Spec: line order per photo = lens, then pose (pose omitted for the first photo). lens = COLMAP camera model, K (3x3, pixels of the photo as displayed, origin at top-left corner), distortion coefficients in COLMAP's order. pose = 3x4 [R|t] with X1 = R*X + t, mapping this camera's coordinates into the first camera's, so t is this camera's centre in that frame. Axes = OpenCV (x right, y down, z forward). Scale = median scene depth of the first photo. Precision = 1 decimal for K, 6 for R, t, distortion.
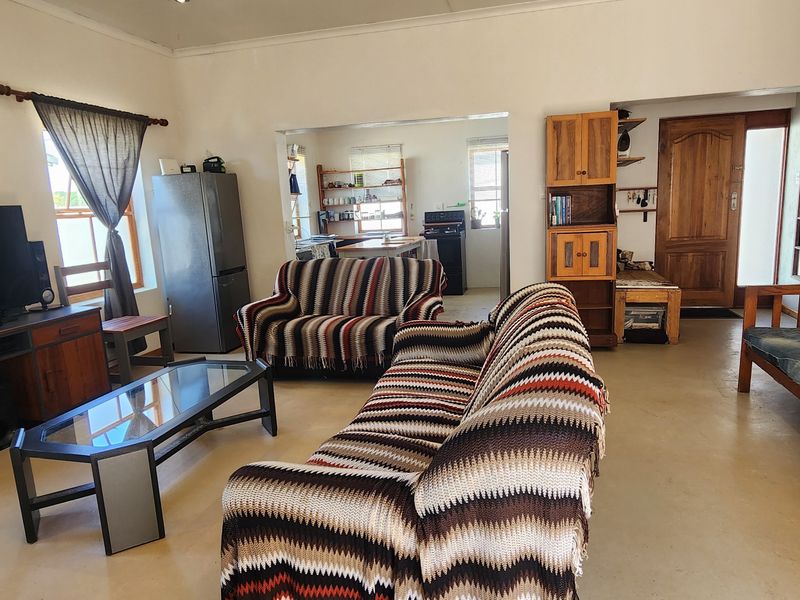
lens RADIAL K [[518.2, 0, 403.5], [0, 518.2, 298.7], [0, 0, 1]] dist [0.000319, 0.001061]
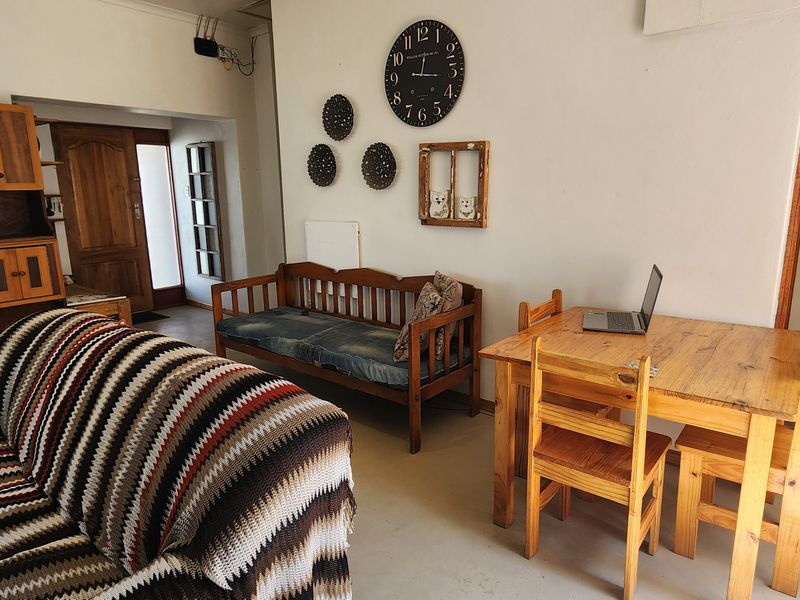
lens RADIAL K [[518.2, 0, 403.5], [0, 518.2, 298.7], [0, 0, 1]] dist [0.000319, 0.001061]
pose [[0.443221, -0.144276, 0.884726, -0.085876], [0.158836, 0.983986, 0.080891, -0.010512], [-0.882228, 0.104674, 0.459039, 0.054794]]
